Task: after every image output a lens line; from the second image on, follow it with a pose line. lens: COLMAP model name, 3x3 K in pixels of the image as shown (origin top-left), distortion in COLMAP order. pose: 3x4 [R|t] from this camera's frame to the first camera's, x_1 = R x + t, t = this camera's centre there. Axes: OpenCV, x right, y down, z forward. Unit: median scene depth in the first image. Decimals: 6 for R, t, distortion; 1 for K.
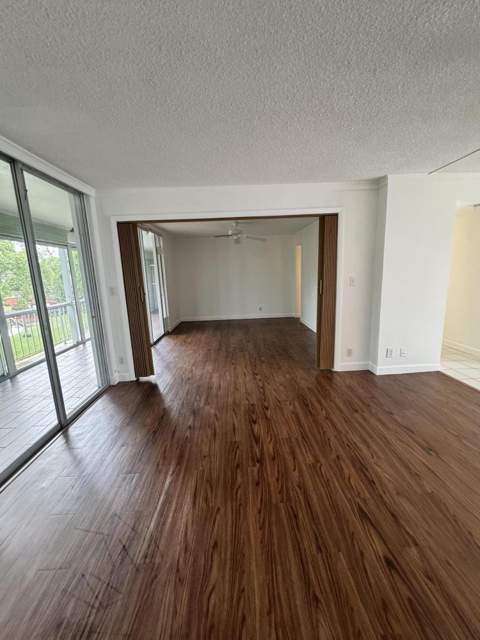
lens RADIAL K [[255.2, 0, 239.7], [0, 255.2, 317.8], [0, 0, 1]] dist [0.000274, 0.000438]
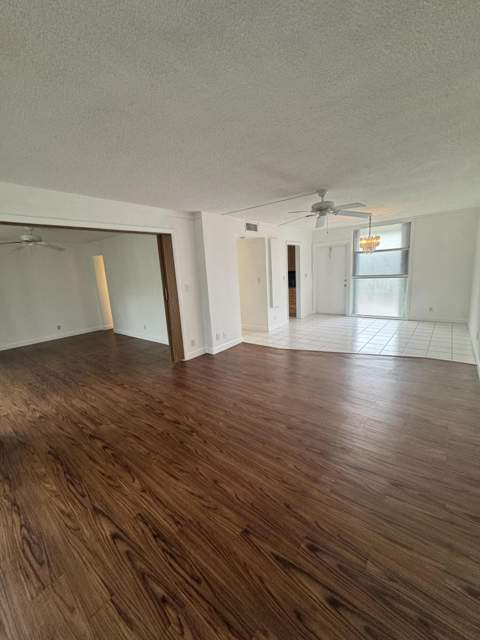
lens RADIAL K [[255.2, 0, 237.3], [0, 255.2, 318.1], [0, 0, 1]] dist [0.000274, 0.000438]
pose [[0.658466, -0.139863, 0.739501, -0.392782], [0.166007, 0.985371, 0.038549, 0.001152], [-0.734074, 0.097380, 0.672051, -0.035321]]
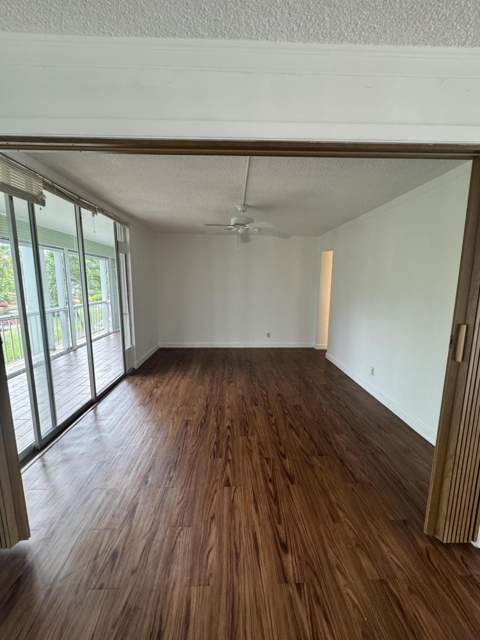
lens RADIAL K [[255.2, 0, 238.6], [0, 255.2, 320.8], [0, 0, 1]] dist [0.000274, 0.000438]
pose [[0.999101, 0.042148, 0.004458, -0.027013], [-0.042021, 0.998791, -0.025512, -0.138236], [-0.005528, 0.025302, 0.999665, 0.680285]]
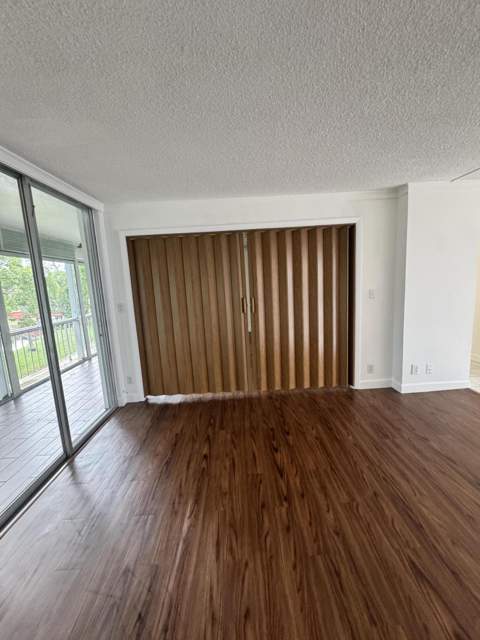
lens RADIAL K [[255.2, 0, 240.1], [0, 255.2, 318.3], [0, 0, 1]] dist [0.000274, 0.000438]
pose [[0.999837, -0.013656, -0.011829, -0.042208], [0.013213, 0.999238, -0.036720, -0.025268], [0.012322, 0.036558, 0.999256, 0.051672]]
